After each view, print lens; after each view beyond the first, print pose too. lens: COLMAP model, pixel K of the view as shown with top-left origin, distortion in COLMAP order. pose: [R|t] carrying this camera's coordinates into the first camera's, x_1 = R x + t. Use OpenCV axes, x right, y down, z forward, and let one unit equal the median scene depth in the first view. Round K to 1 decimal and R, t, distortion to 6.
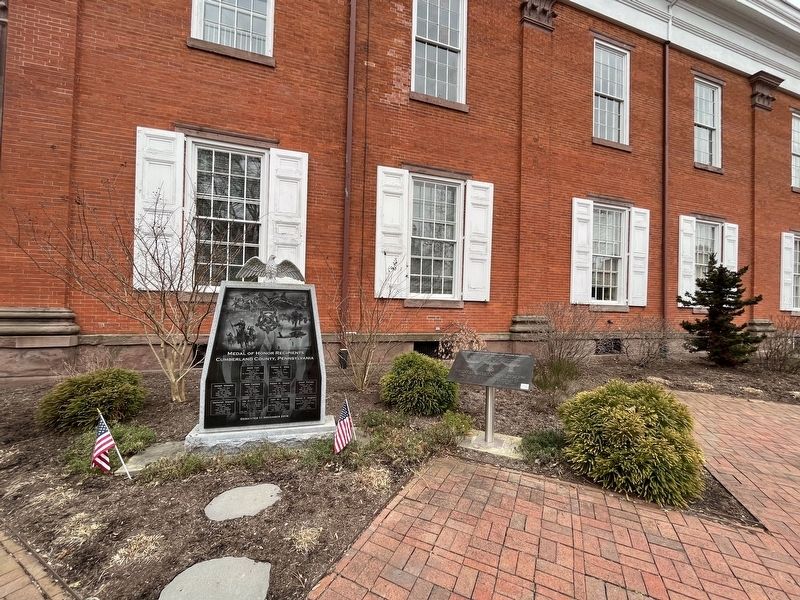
lens RADIAL K [[321.0, 0, 399.5], [0, 321.0, 300.2], [0, 0, 1]] dist [-0.000748, -0.000057]
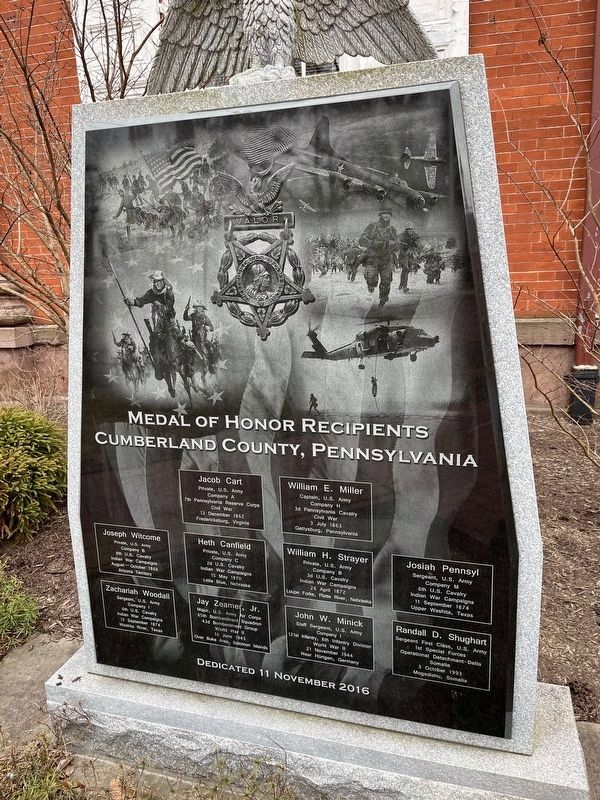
lens RADIAL K [[604.6, 0, 298.2], [0, 604.6, 396.5], [0, 0, 1]] dist [0.035381, -0.002923]
pose [[0.824822, 0.069296, -0.561130, -0.158668], [0.065347, 0.974126, 0.216353, 0.055696], [0.561604, -0.215121, 0.798952, 0.675937]]
